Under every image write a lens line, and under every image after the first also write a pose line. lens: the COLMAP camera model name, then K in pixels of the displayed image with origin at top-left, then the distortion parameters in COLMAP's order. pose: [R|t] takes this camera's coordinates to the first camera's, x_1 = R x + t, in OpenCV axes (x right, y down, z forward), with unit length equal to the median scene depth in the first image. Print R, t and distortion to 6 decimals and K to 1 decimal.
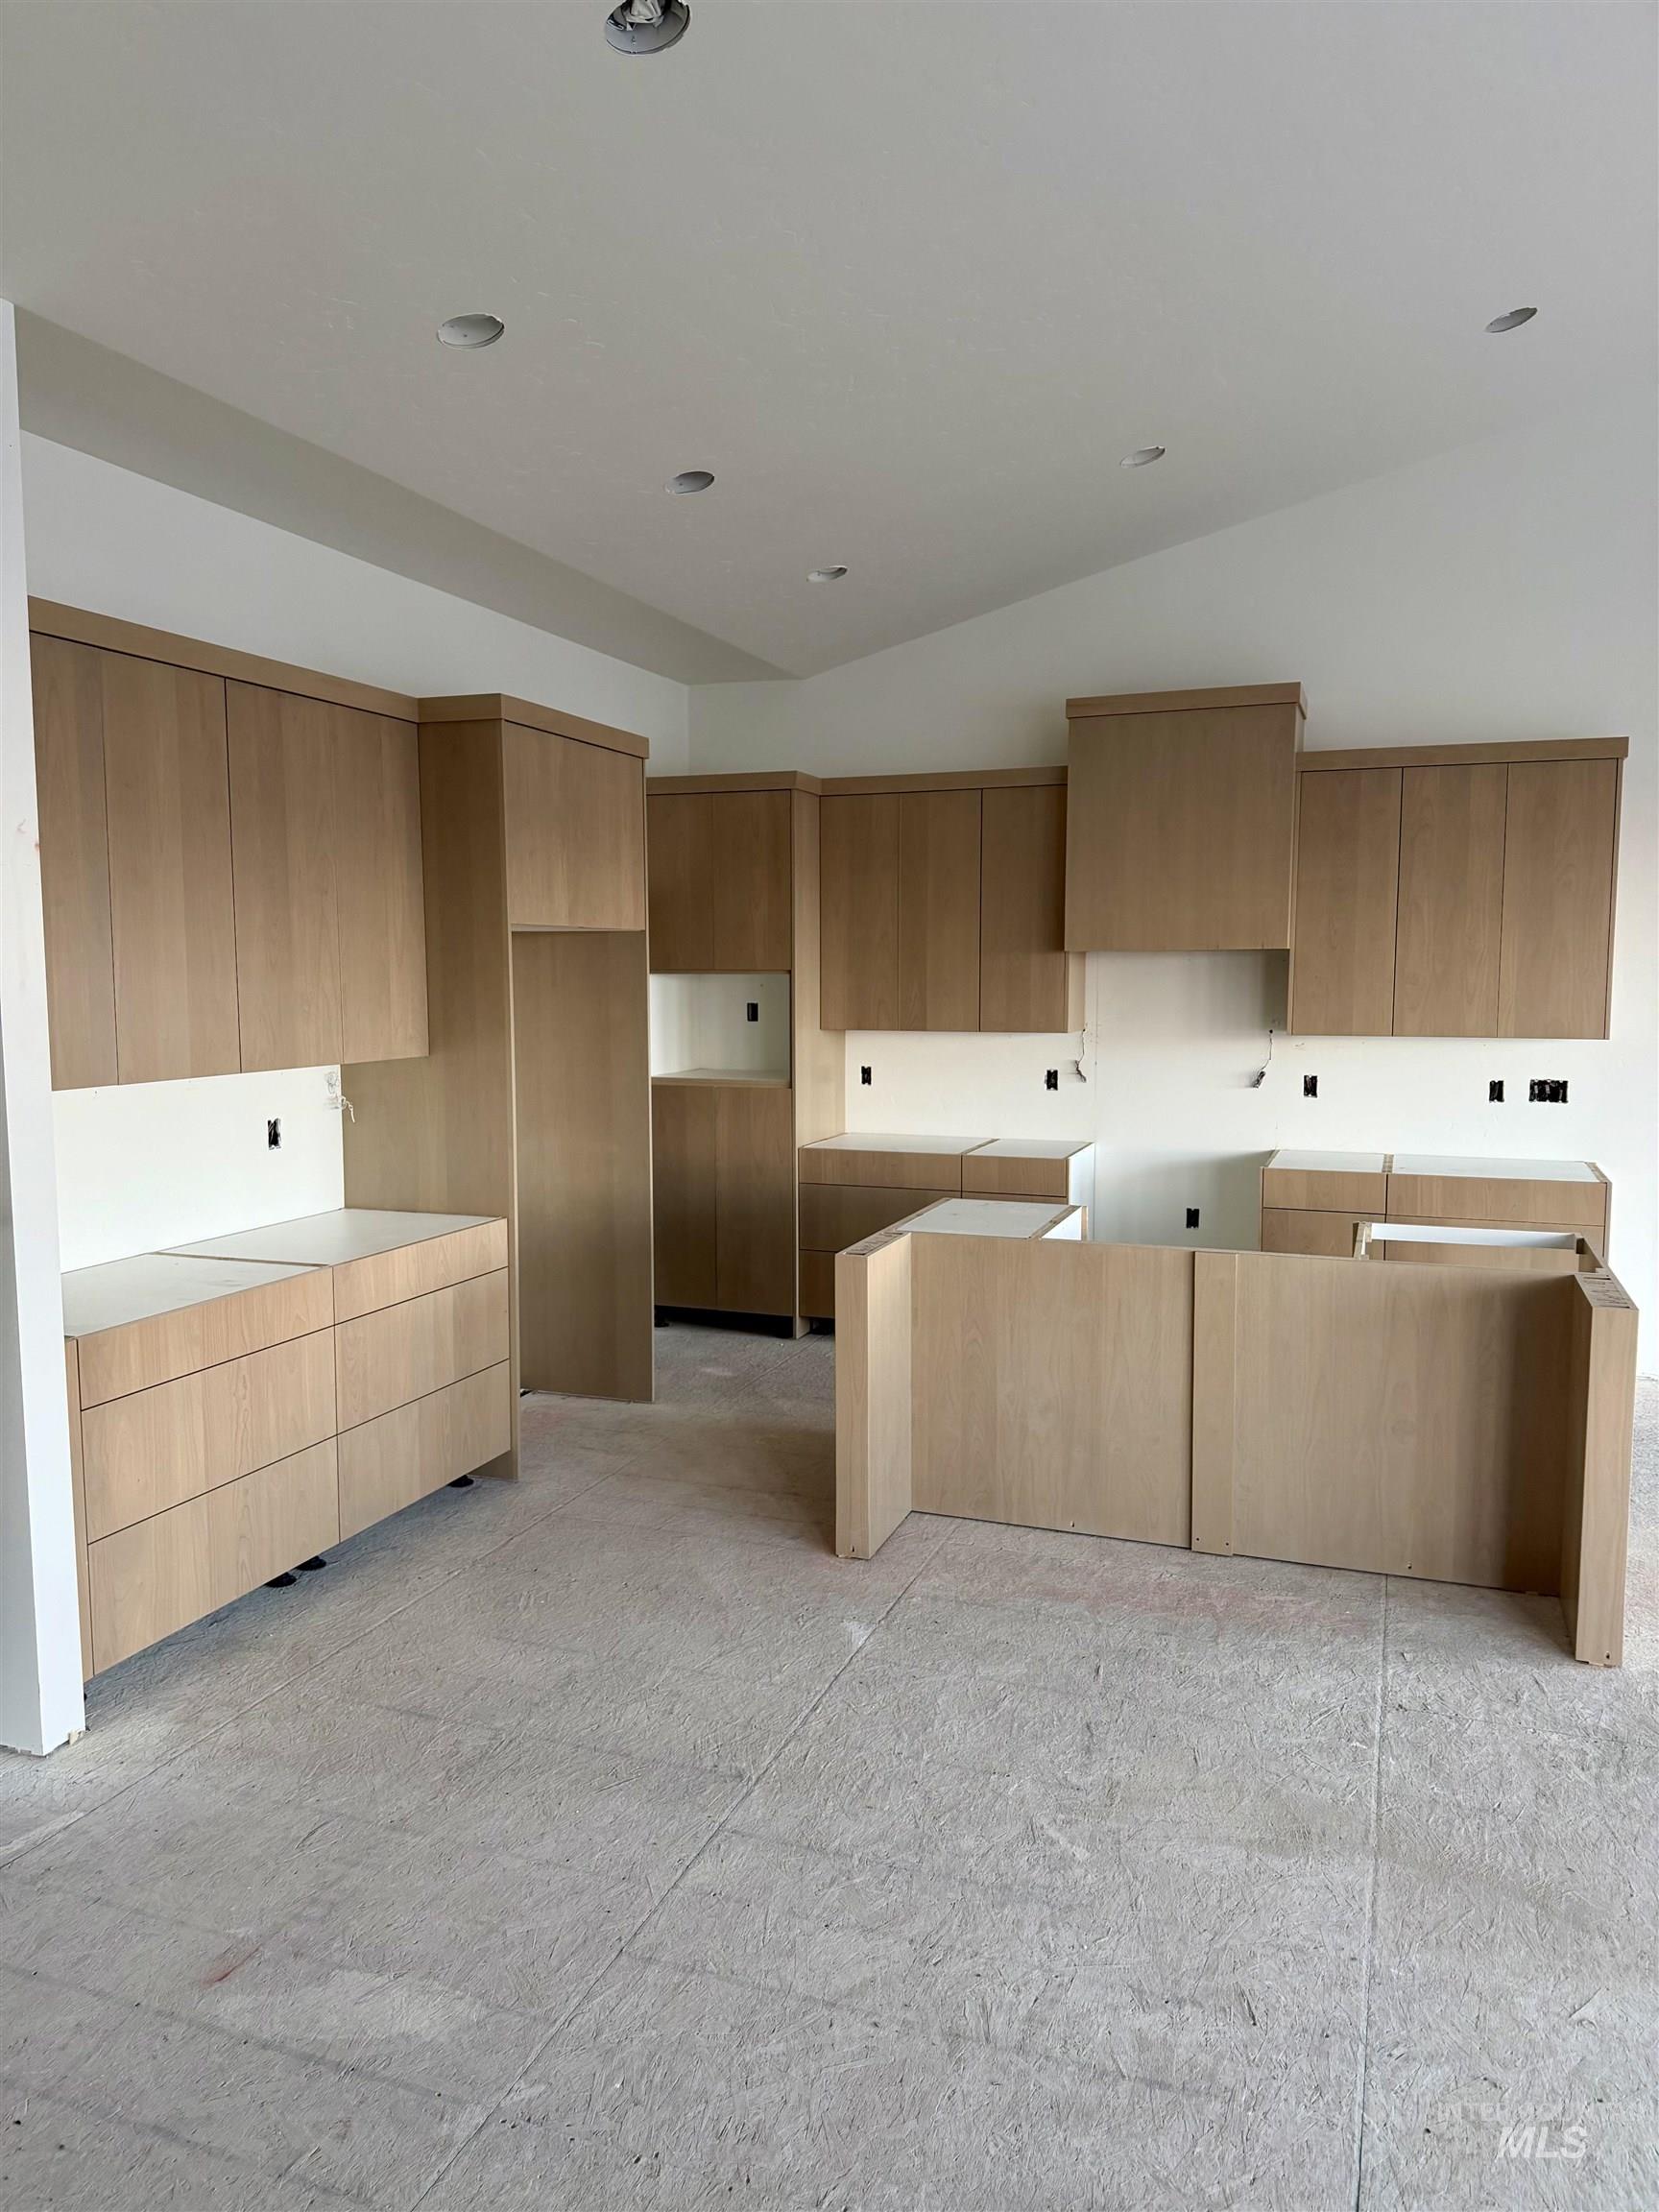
lens RADIAL K [[1548.8, 0, 810.5], [0, 1548.8, 1103.0], [0, 0, 1]] dist [0.018700, -0.023294]
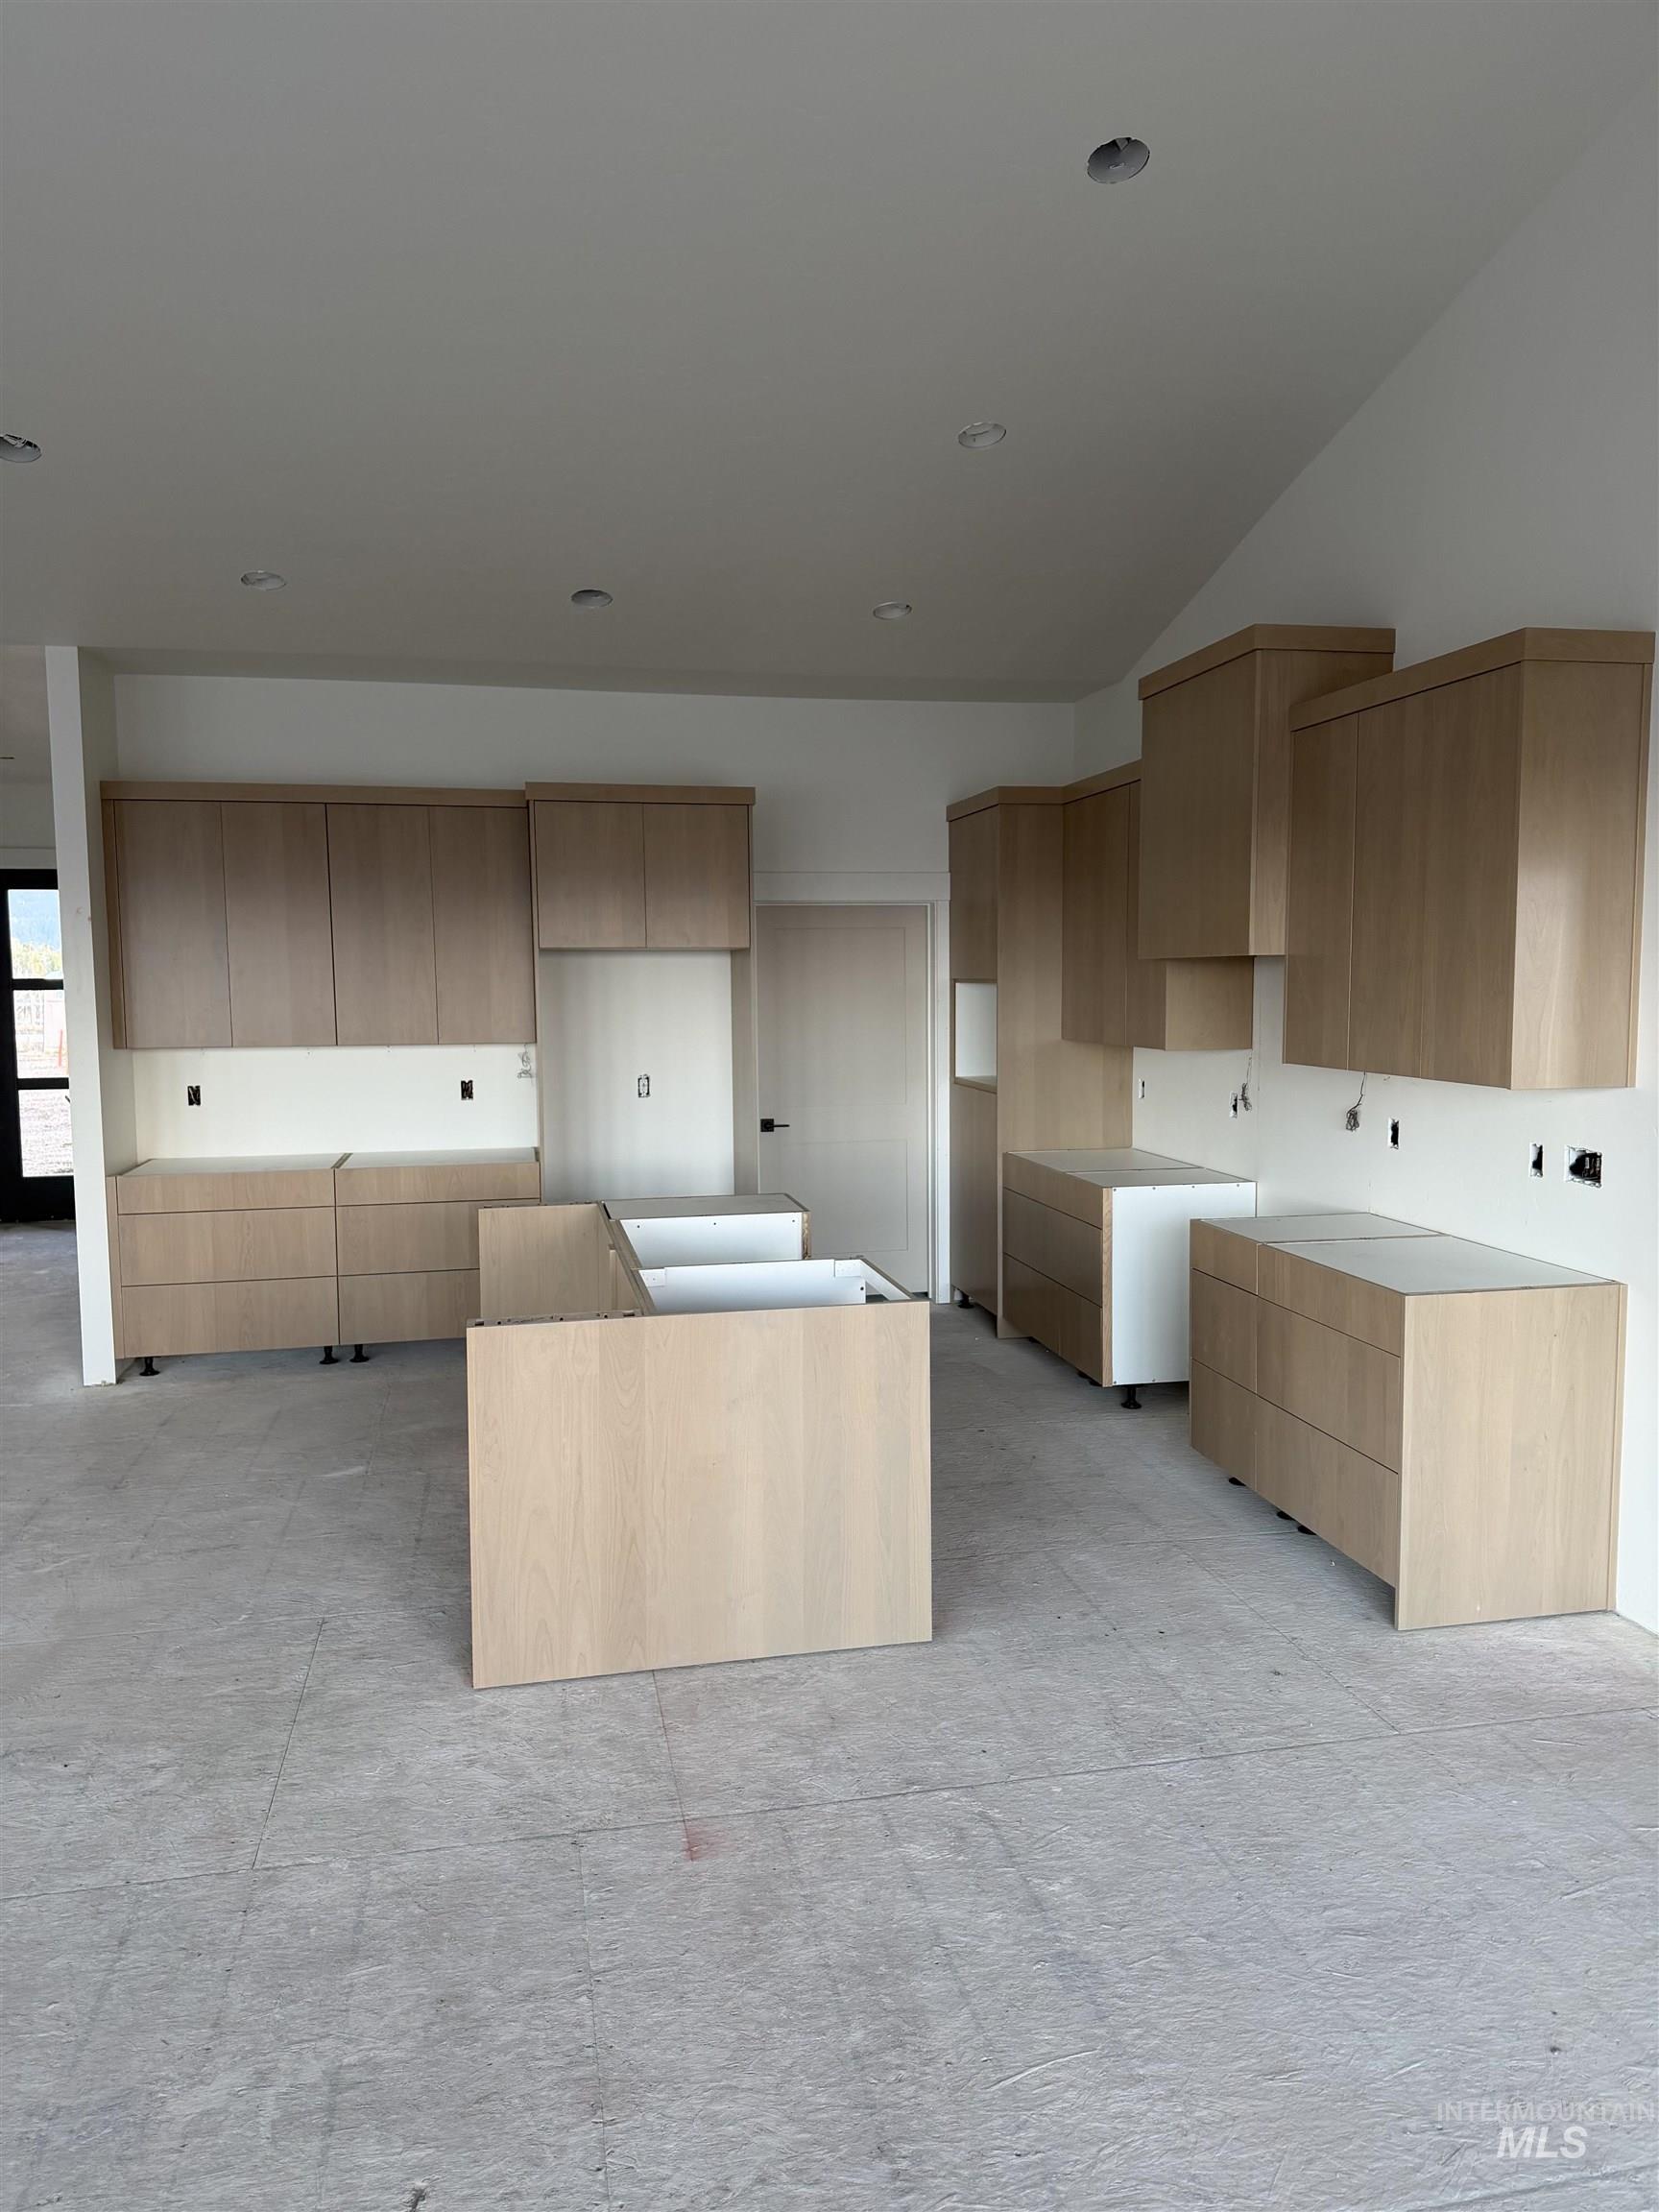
lens RADIAL K [[1548.8, 0, 845.8], [0, 1548.8, 1091.2], [0, 0, 1]] dist [0.018700, -0.023294]
pose [[0.544912, 0.063981, -0.836049, 1.345368], [-0.067249, 0.997207, 0.032483, -0.062405], [0.835792, 0.038523, 0.547693, 0.590001]]
